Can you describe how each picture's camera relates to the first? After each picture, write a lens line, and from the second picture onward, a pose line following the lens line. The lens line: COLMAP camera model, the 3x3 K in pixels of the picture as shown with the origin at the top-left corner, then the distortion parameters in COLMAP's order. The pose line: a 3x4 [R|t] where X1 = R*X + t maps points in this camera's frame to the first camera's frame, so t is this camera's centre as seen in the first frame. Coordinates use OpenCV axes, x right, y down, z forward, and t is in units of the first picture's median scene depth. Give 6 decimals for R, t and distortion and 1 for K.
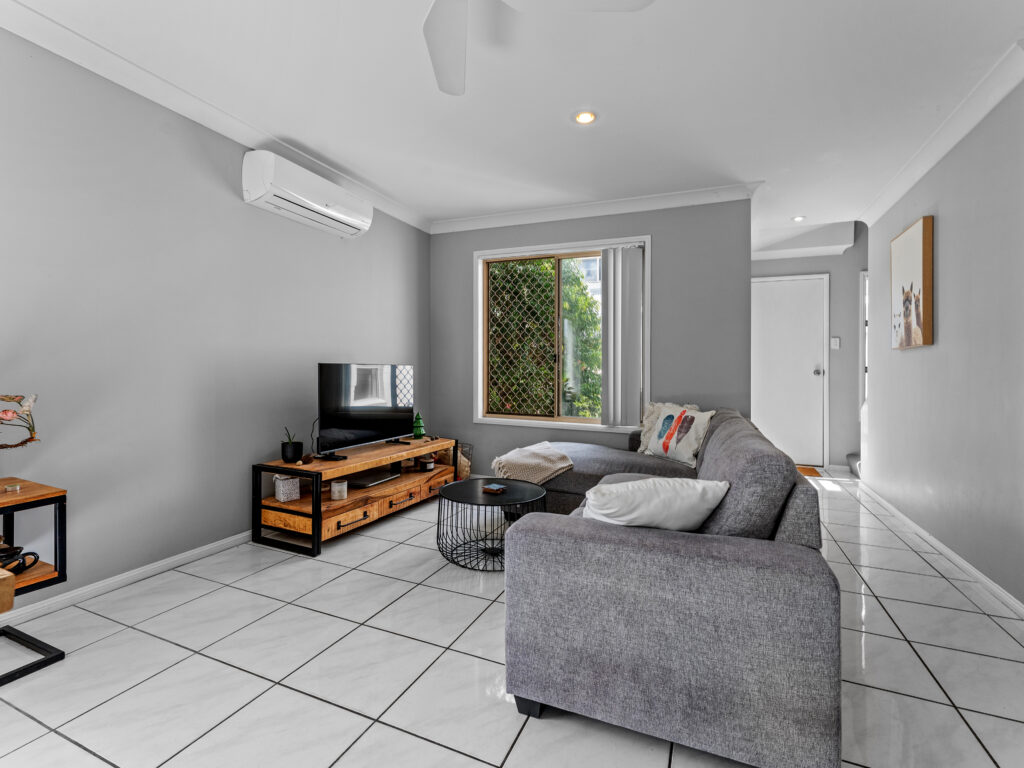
lens RADIAL K [[468.9, 0, 514.1], [0, 468.9, 396.8], [0, 0, 1]] dist [-0.005150, 0.000000]
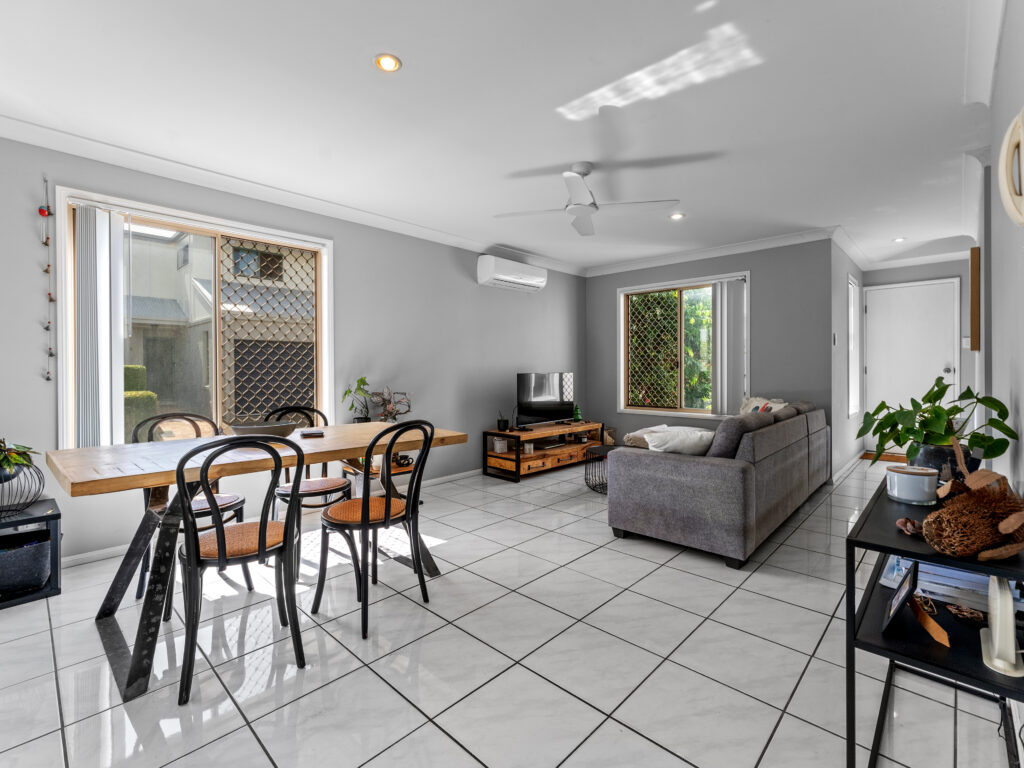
lens RADIAL K [[468.9, 0, 511.6], [0, 468.9, 392.7], [0, 0, 1]] dist [-0.005150, 0.000000]
pose [[0.935318, -0.003616, -0.353790, 0.158178], [0.000858, 0.999968, -0.007953, 0.010282], [0.353807, 0.007135, 0.935291, -0.571143]]
